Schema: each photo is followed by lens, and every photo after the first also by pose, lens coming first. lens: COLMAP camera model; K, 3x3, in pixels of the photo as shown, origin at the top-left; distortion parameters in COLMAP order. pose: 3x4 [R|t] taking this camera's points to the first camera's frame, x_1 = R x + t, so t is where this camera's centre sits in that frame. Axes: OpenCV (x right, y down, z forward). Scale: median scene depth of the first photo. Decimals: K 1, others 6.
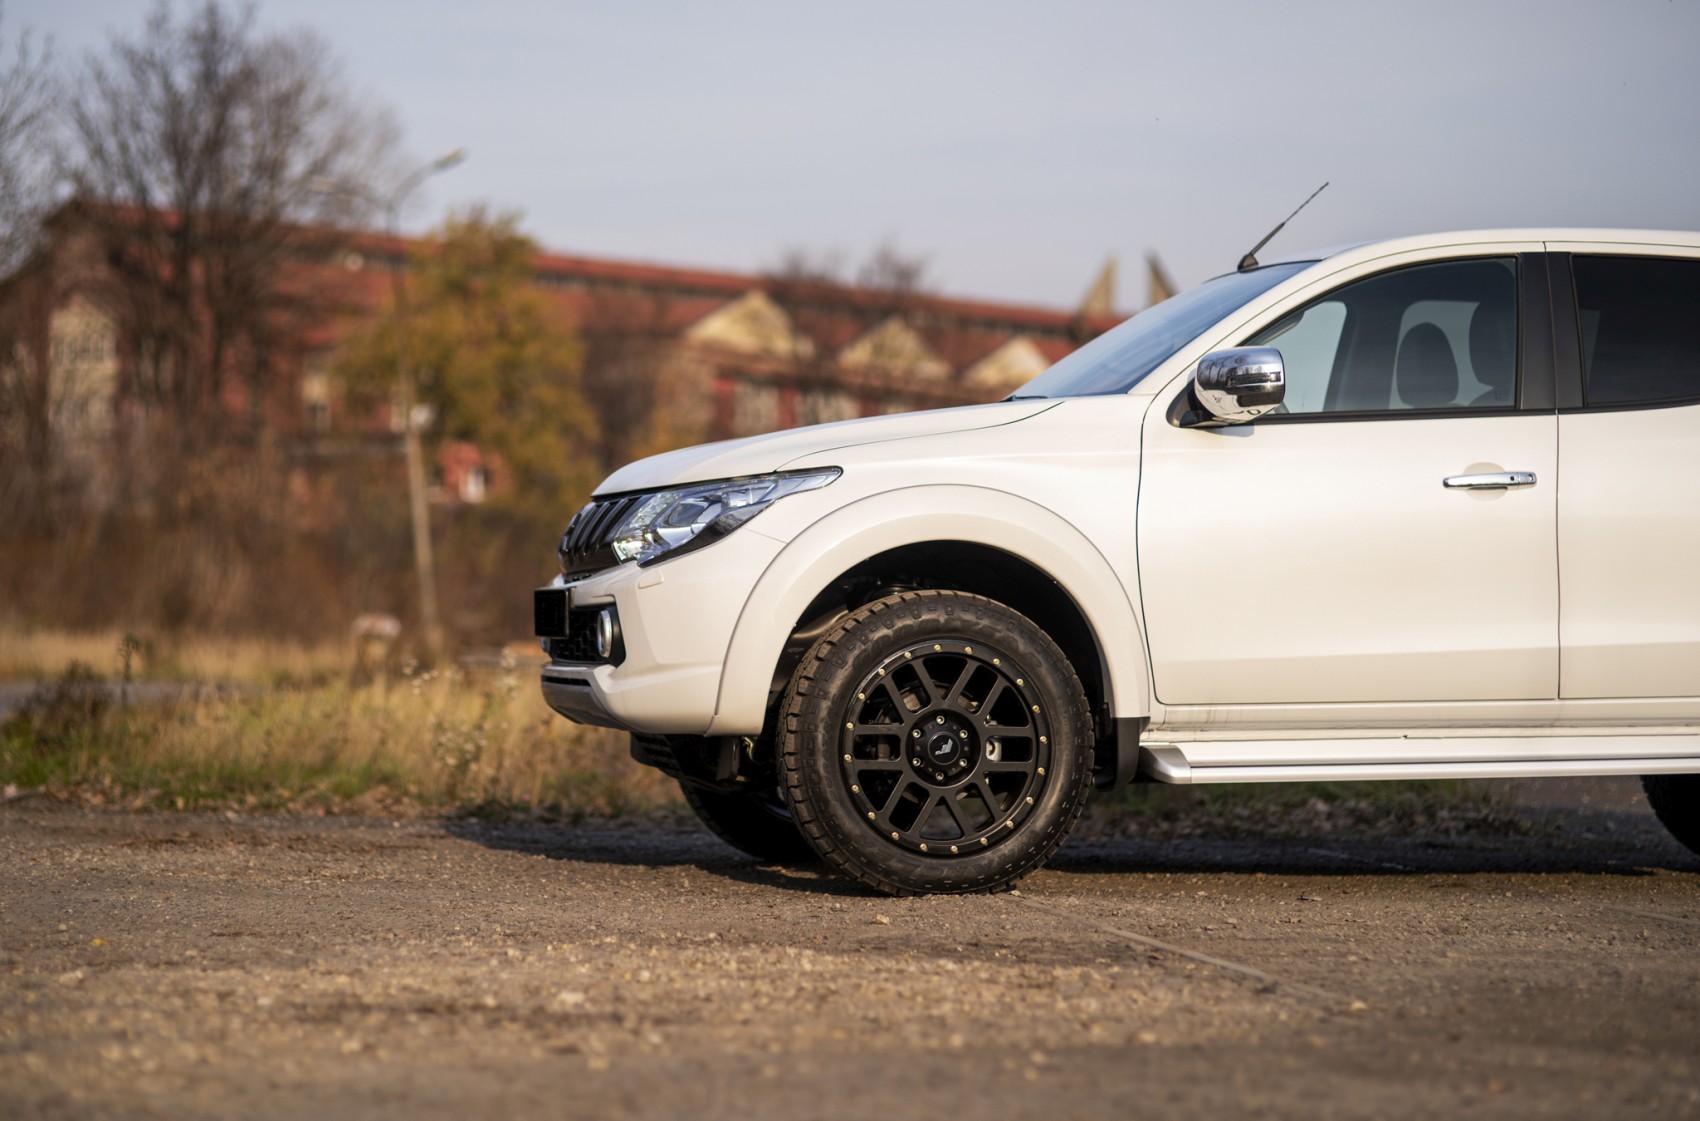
lens RADIAL K [[4556.7, 0, 835.6], [0, 4556.7, 554.5], [0, 0, 1]] dist [0.087134, 0.000000]
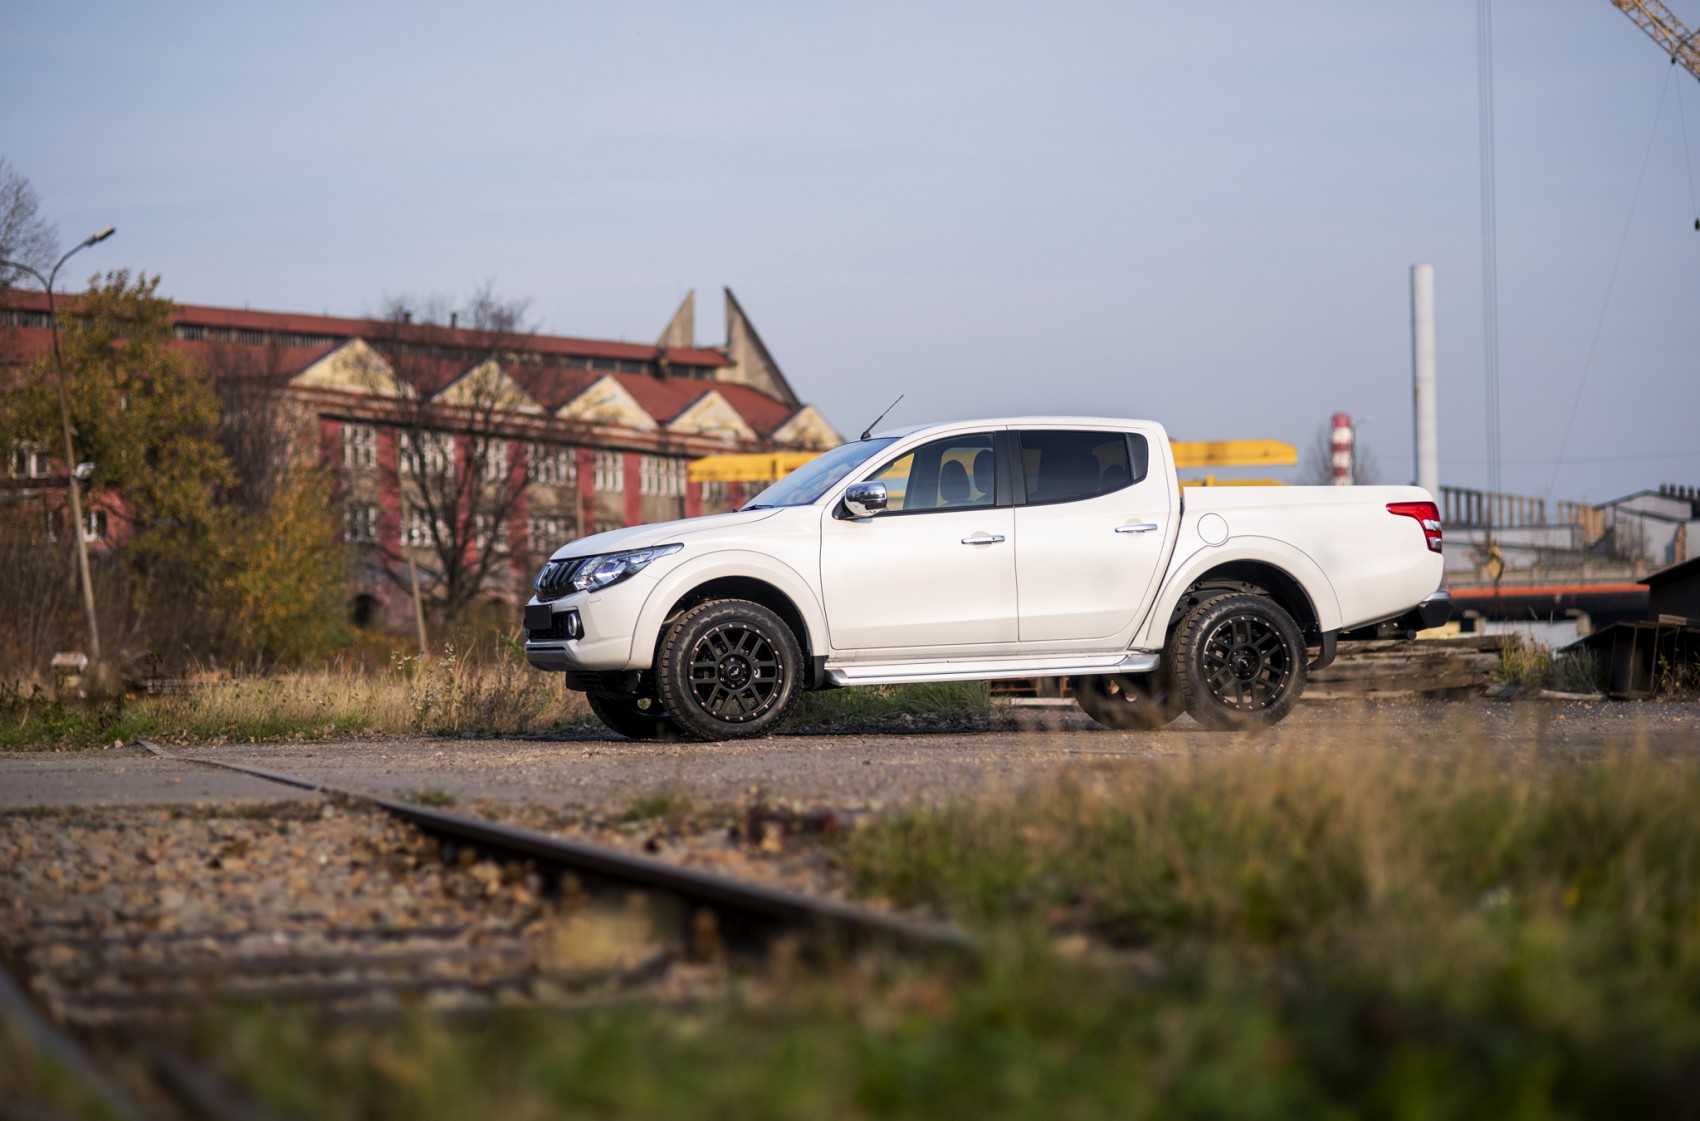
lens RADIAL K [[4556.7, 0, 839.9], [0, 4556.7, 558.6], [0, 0, 1]] dist [0.087134, 0.000000]
pose [[0.995219, -0.030348, 0.092833, -0.122789], [0.030754, 0.999523, -0.002940, -0.003356], [-0.092700, 0.005781, 0.995677, -1.128607]]
